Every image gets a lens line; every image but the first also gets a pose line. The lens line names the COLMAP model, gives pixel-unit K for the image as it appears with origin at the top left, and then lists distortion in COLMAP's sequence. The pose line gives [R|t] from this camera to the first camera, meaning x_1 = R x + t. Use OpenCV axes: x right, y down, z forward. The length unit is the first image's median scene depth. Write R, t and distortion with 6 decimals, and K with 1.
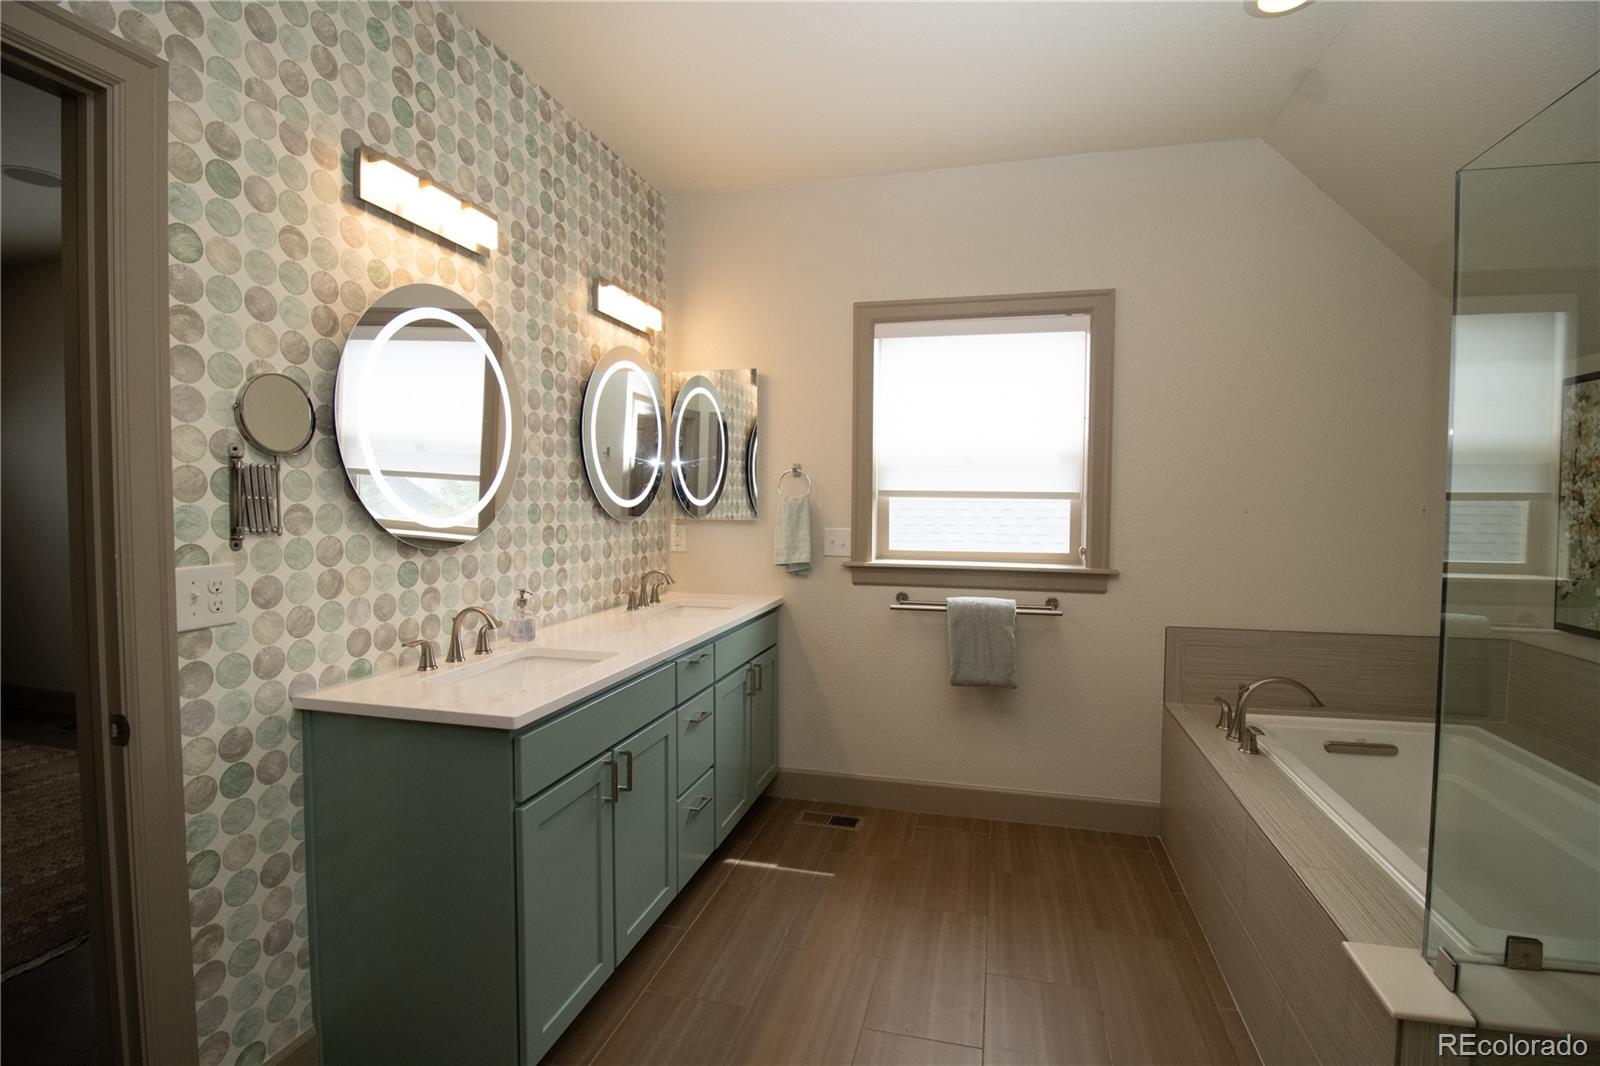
lens RADIAL K [[745.0, 0, 807.5], [0, 745.0, 526.7], [0, 0, 1]] dist [-0.010400, -0.001899]
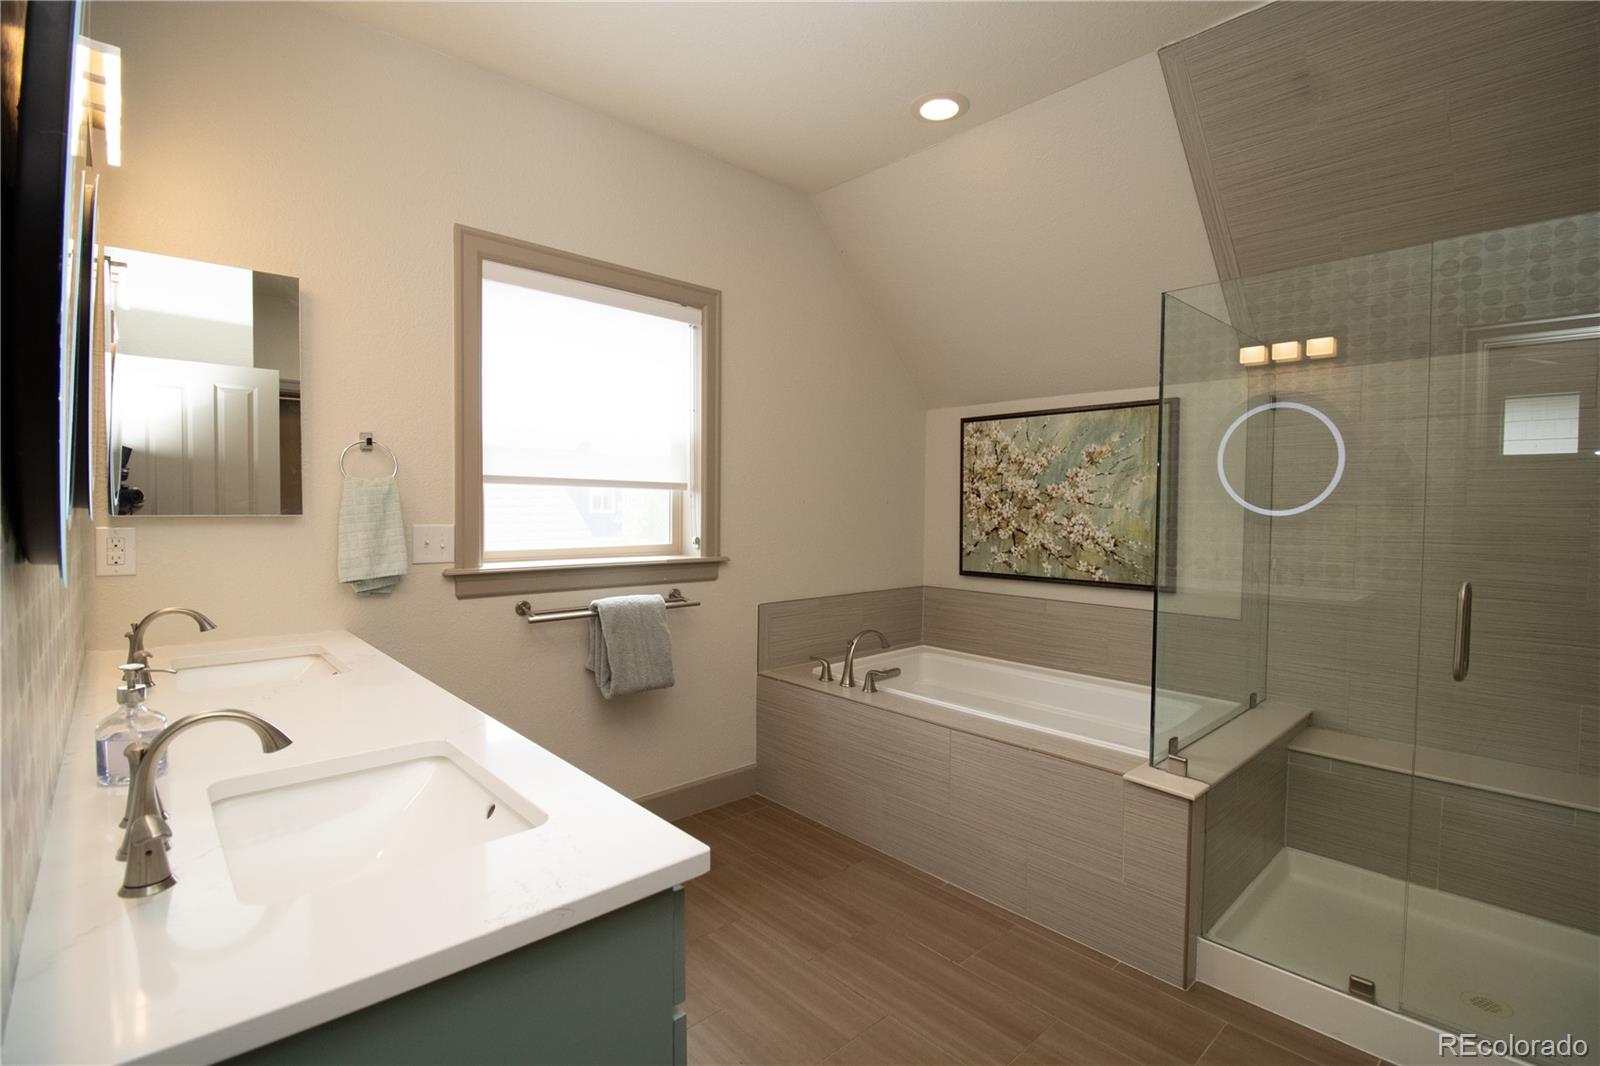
lens RADIAL K [[745.0, 0, 802.7], [0, 745.0, 532.9], [0, 0, 1]] dist [-0.010400, -0.001899]
pose [[0.540107, -0.031695, 0.840999, -0.401574], [0.025863, 0.999444, 0.021057, 0.004035], [-0.841199, 0.010378, 0.540626, 0.316126]]
